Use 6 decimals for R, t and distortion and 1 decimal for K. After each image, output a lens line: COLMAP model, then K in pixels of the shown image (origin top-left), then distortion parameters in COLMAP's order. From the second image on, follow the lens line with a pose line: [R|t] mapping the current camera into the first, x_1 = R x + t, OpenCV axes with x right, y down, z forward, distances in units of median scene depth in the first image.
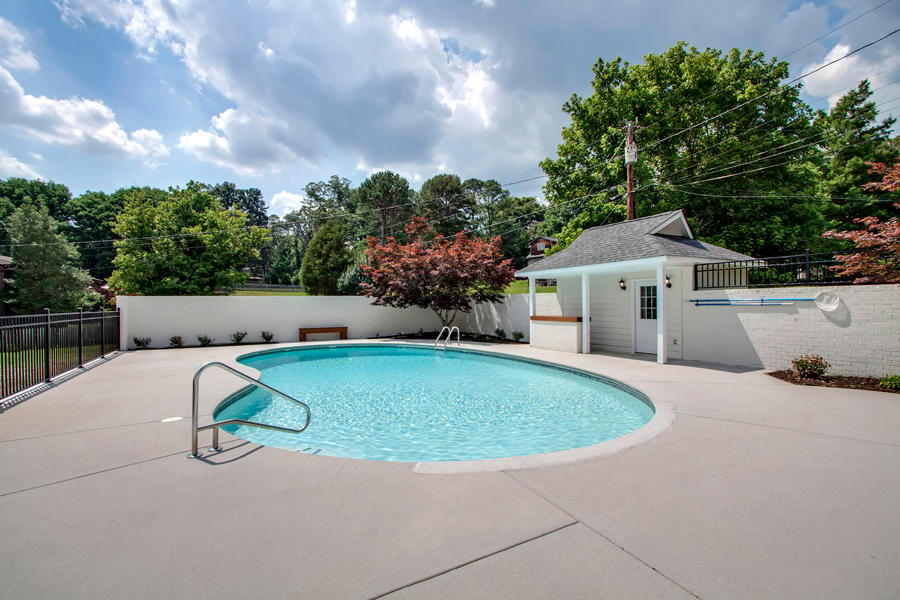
lens RADIAL K [[428.9, 0, 447.6], [0, 428.9, 296.8], [0, 0, 1]] dist [-0.009293, 0.000969]
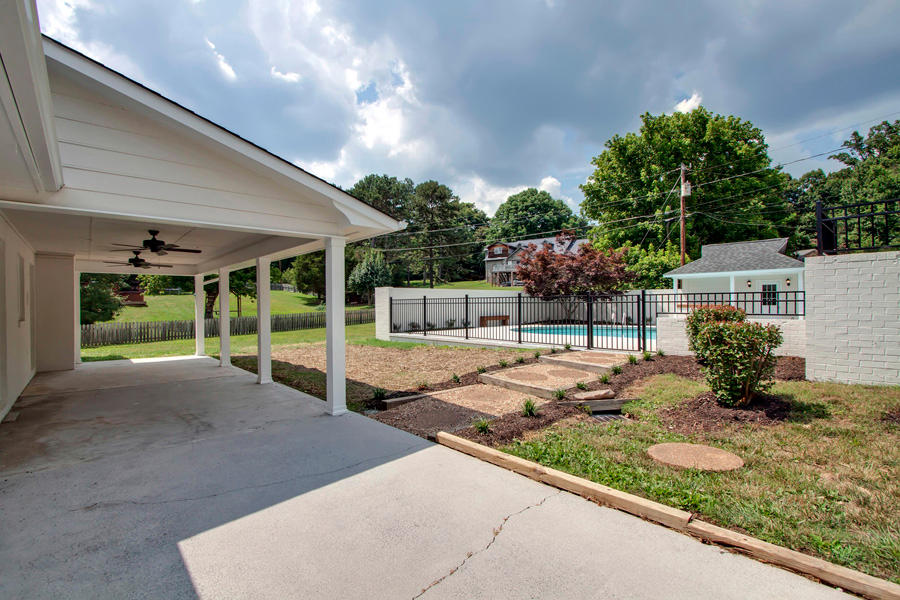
lens RADIAL K [[428.9, 0, 454.9], [0, 428.9, 302.2], [0, 0, 1]] dist [-0.009293, 0.000969]
pose [[0.970800, 0.003183, 0.239868, -0.558887], [-0.005774, 0.999932, 0.010101, 0.016680], [-0.239820, -0.011191, 0.970753, -0.146080]]
